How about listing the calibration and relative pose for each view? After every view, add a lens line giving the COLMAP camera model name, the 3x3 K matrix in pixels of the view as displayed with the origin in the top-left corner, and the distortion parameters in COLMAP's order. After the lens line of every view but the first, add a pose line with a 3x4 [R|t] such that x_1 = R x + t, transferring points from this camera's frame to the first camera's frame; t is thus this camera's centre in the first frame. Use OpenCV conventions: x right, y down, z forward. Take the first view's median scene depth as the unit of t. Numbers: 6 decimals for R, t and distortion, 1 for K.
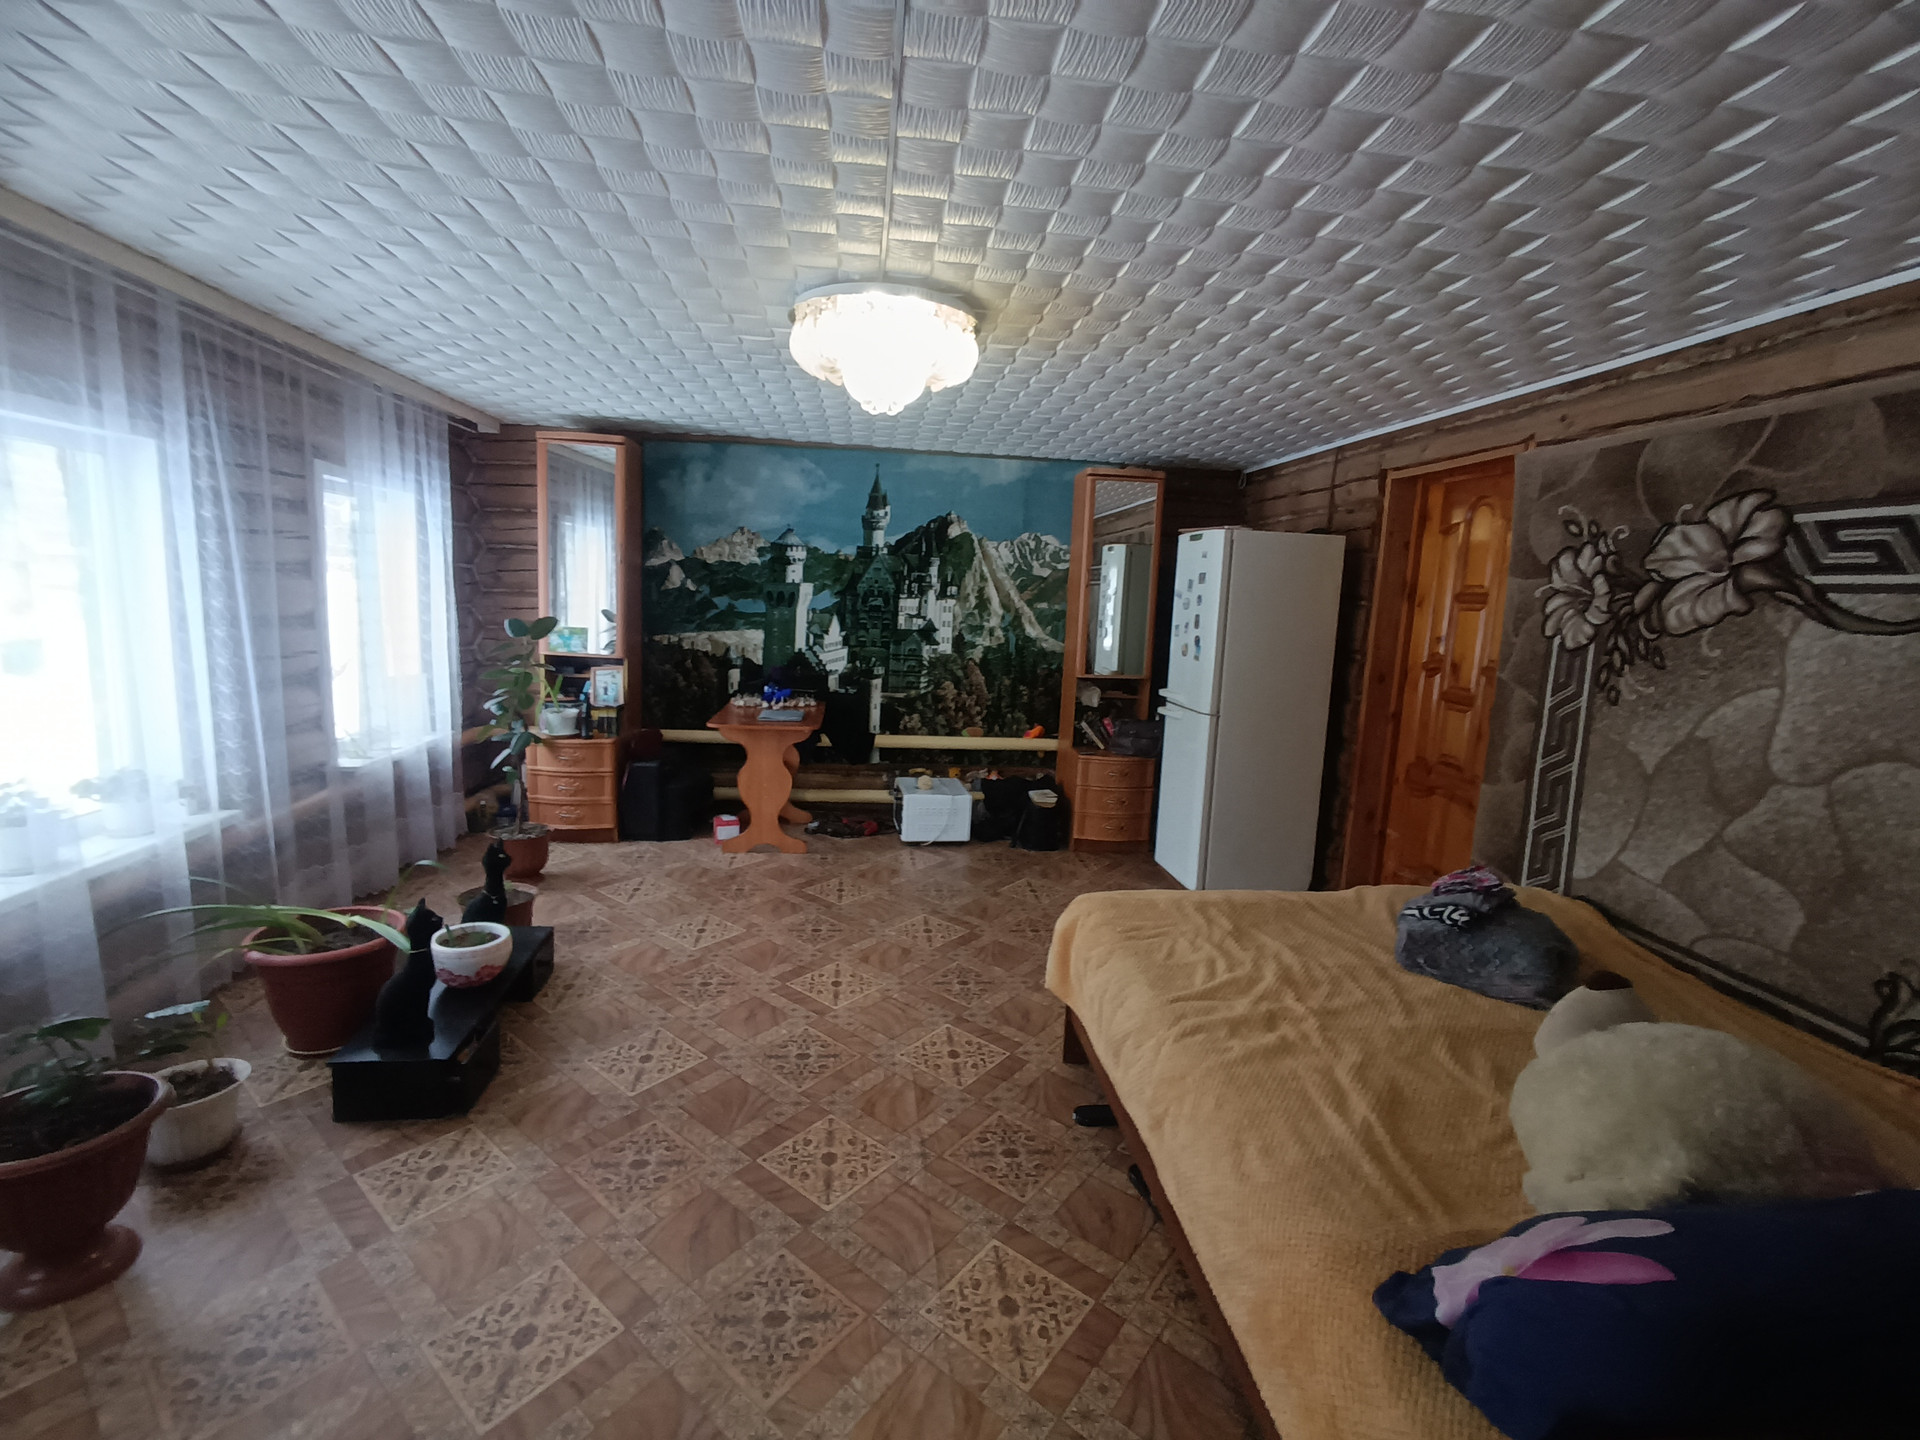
lens RADIAL K [[878.8, 0, 967.8], [0, 878.8, 721.3], [0, 0, 1]] dist [-0.035002, 0.035411]
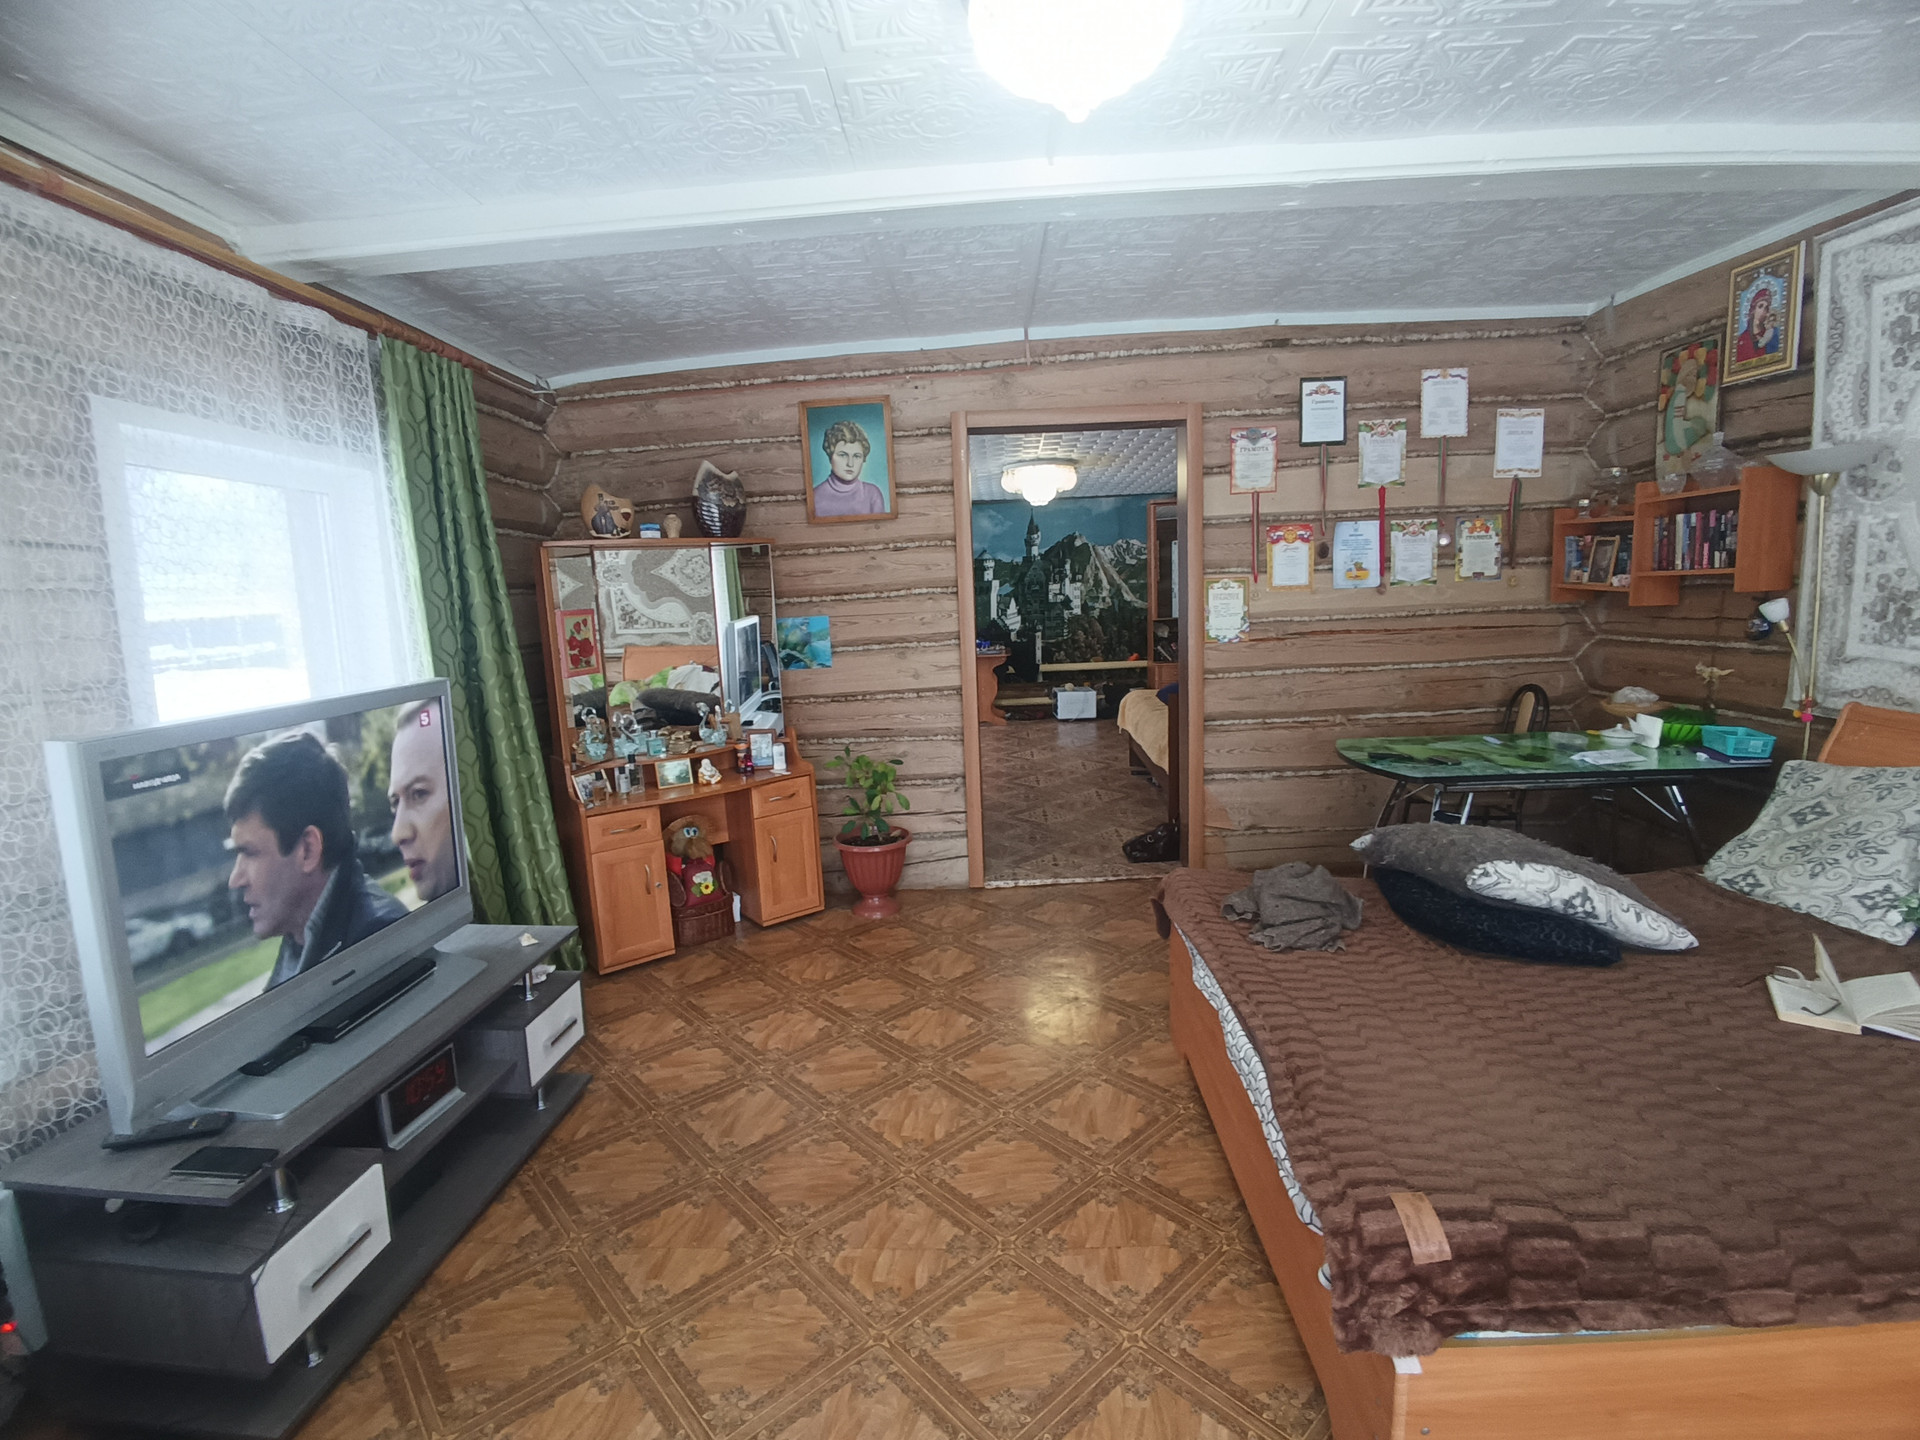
lens RADIAL K [[896.0, 0, 960.6], [0, 896.0, 717.2], [0, 0, 1]] dist [-0.033692, 0.001090]
pose [[0.982348, -0.064851, -0.175463, 0.087404], [0.063078, 0.997886, -0.015669, 0.272270], [0.176108, 0.004325, 0.984361, -1.513294]]
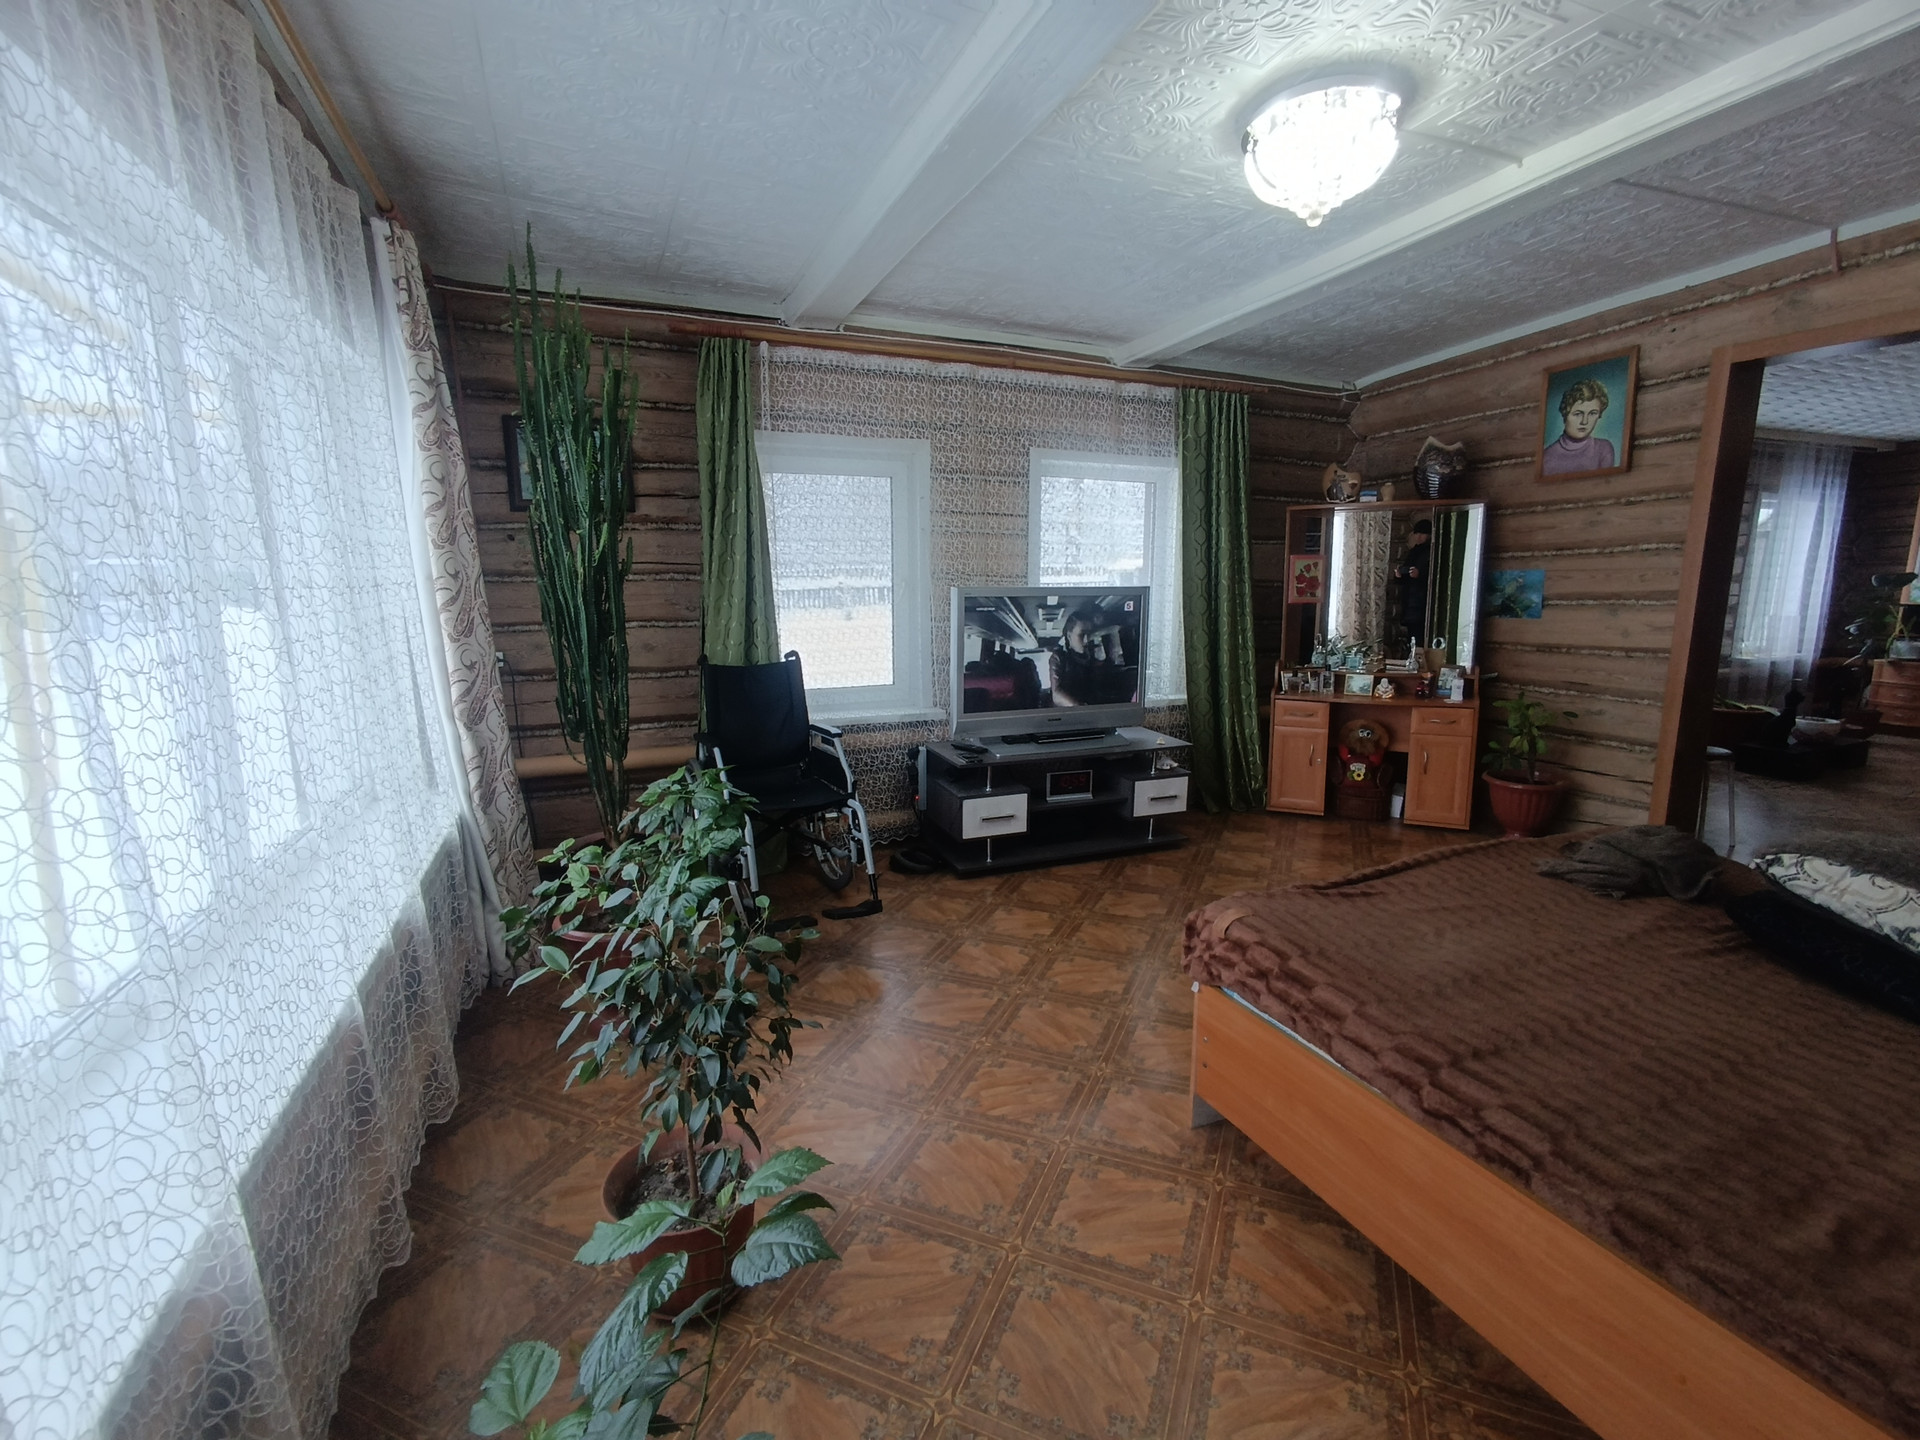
lens RADIAL K [[878.8, 0, 967.8], [0, 878.8, 721.3], [0, 0, 1]] dist [-0.035002, 0.035411]
pose [[0.271962, 0.111584, -0.955817, 0.915473], [-0.128272, 0.988595, 0.078912, 0.347301], [0.953721, 0.101144, 0.283173, -1.466028]]
